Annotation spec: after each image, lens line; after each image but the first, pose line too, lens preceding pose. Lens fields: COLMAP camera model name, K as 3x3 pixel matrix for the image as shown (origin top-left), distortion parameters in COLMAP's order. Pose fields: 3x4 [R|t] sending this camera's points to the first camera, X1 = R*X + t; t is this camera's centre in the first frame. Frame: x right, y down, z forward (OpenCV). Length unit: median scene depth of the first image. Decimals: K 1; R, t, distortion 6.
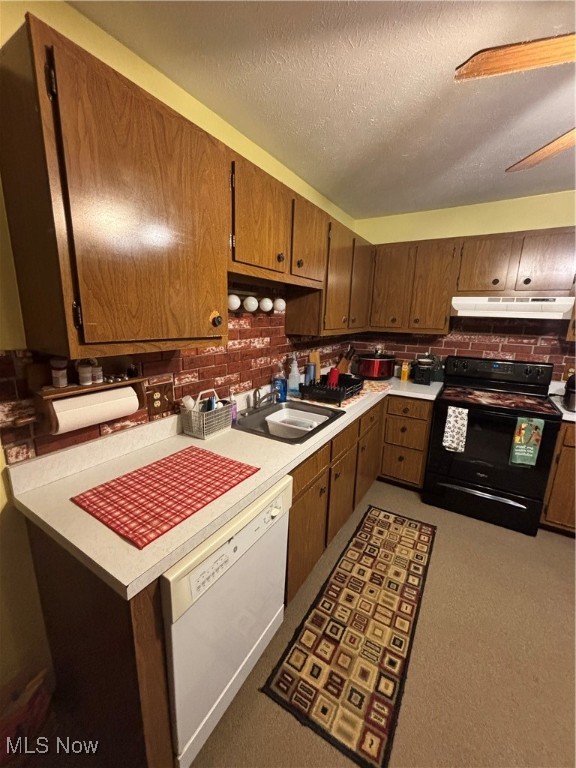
lens RADIAL K [[308.4, 0, 292.1], [0, 308.4, 383.3], [0, 0, 1]] dist [0.001390, -0.000484]
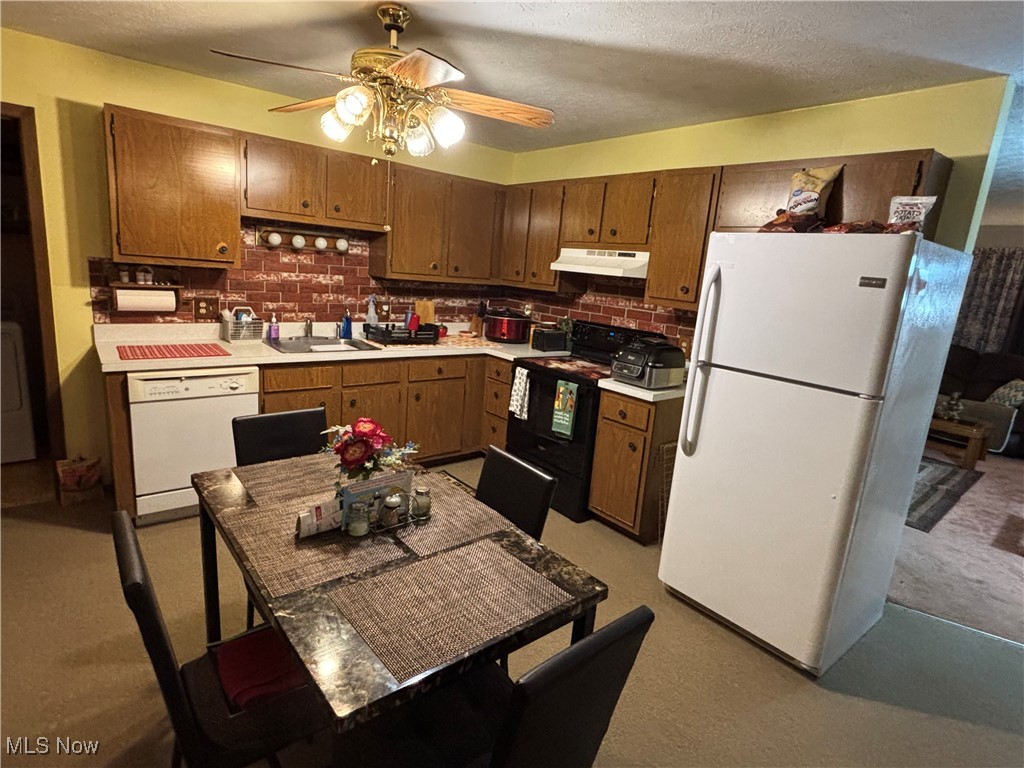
lens RADIAL K [[541.2, 0, 509.3], [0, 541.2, 382.0], [0, 0, 1]] dist [0.012022, -0.012003]
pose [[0.941488, 0.124070, -0.313379, 1.123452], [-0.132034, 0.991236, -0.004229, 0.145538], [0.310108, 0.045358, 0.949619, -0.573845]]
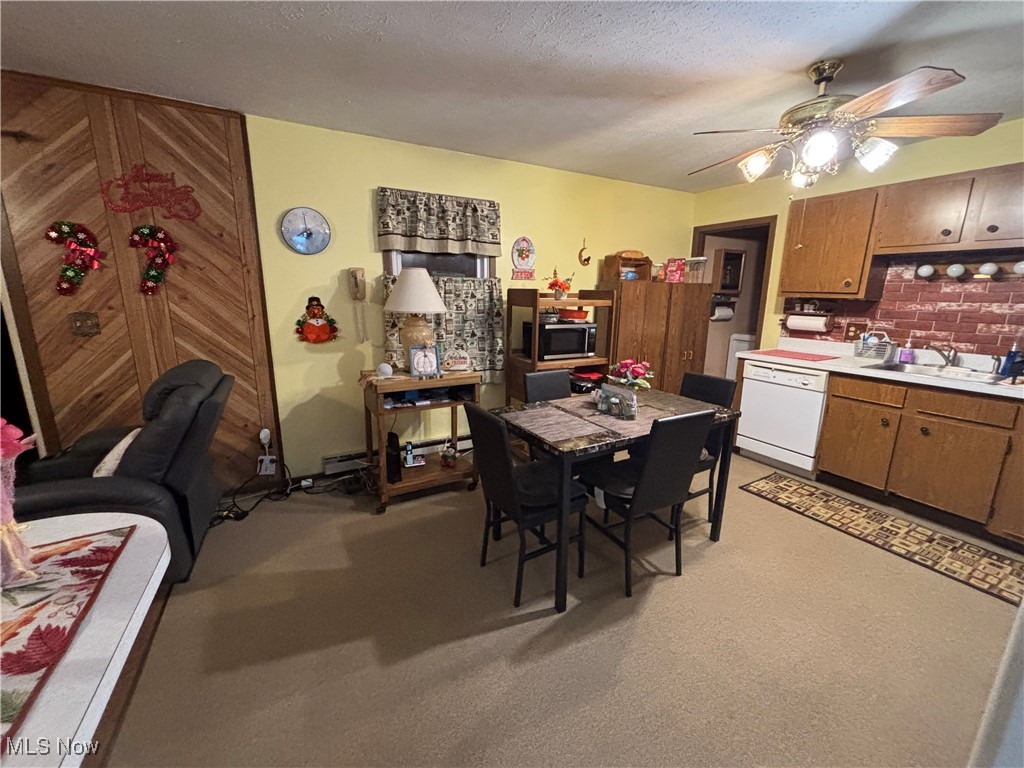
lens RADIAL K [[411.2, 0, 511.7], [0, 411.2, 380.9], [0, 0, 1]] dist [0.001390, -0.000484]
pose [[-0.494835, 0.159069, -0.854304, 1.789865], [-0.210234, 0.931985, 0.295305, 0.022786], [0.843172, 0.325731, -0.427738, 0.324401]]
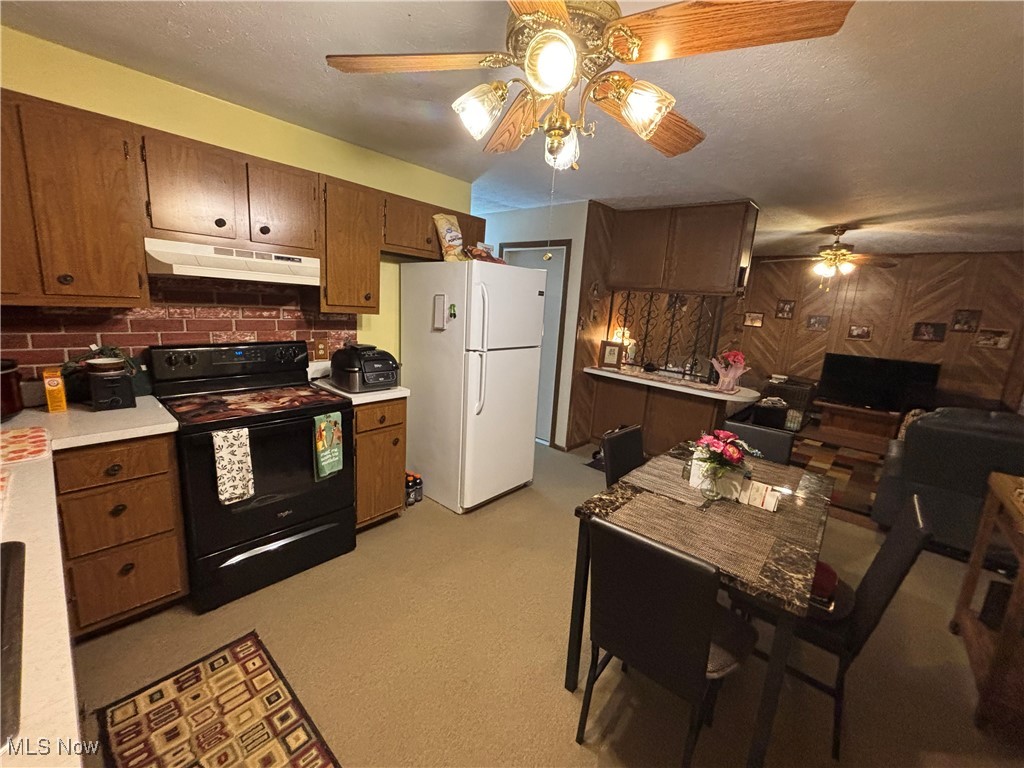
lens RADIAL K [[411.2, 0, 509.2], [0, 411.2, 381.0], [0, 0, 1]] dist [0.001390, -0.000484]
pose [[0.180883, -0.197920, 0.963384, -0.129182], [0.159675, 0.972456, 0.169803, -0.070939], [-0.970456, 0.123114, 0.207503, 0.332978]]
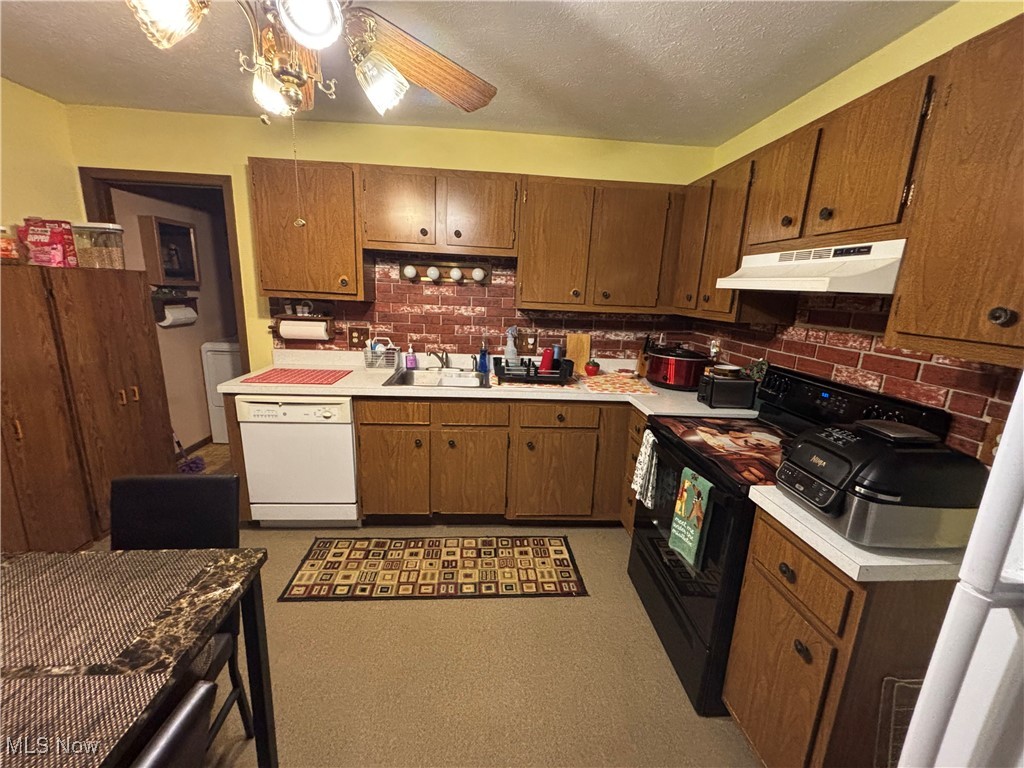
lens RADIAL K [[411.2, 0, 511.5], [0, 411.2, 380.8], [0, 0, 1]] dist [0.001390, -0.000484]
pose [[0.576526, 0.181899, -0.796574, 1.139889], [-0.206532, 0.975689, 0.073321, -0.031033], [0.790545, 0.122246, 0.600078, 0.300357]]
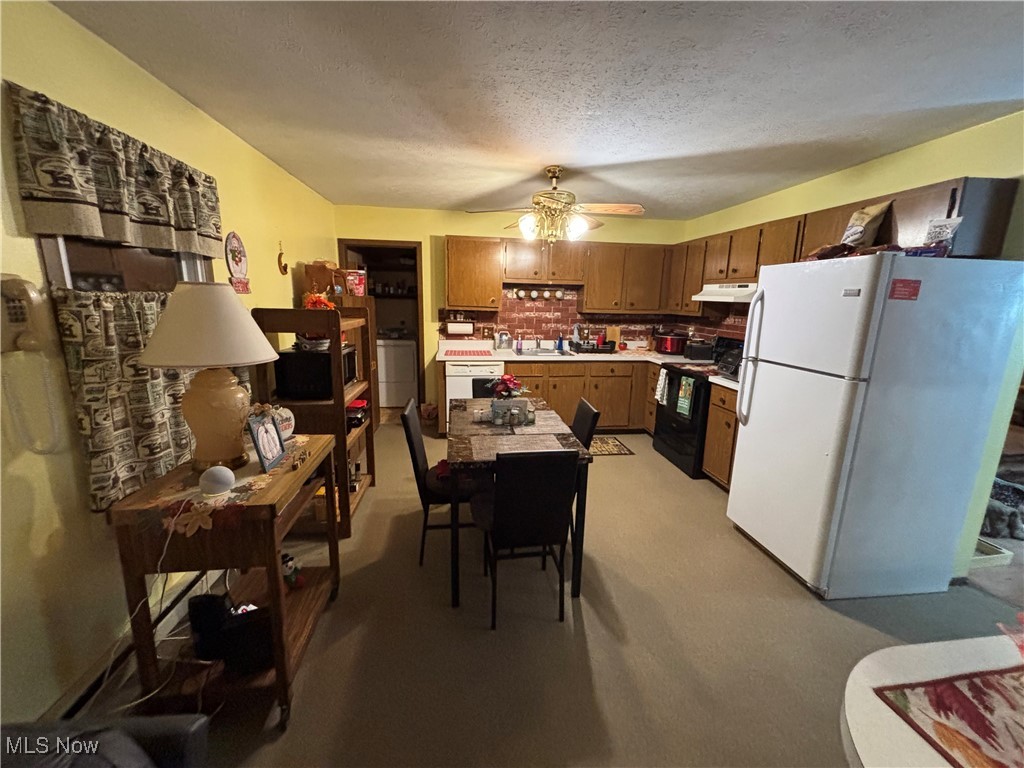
lens RADIAL K [[411.2, 0, 508.3], [0, 411.2, 383.9], [0, 0, 1]] dist [0.001390, -0.000484]
pose [[0.620701, 0.151503, -0.769270, 1.662208], [-0.177755, 0.982797, 0.050132, 0.190237], [0.763632, 0.105625, 0.636954, -0.692076]]
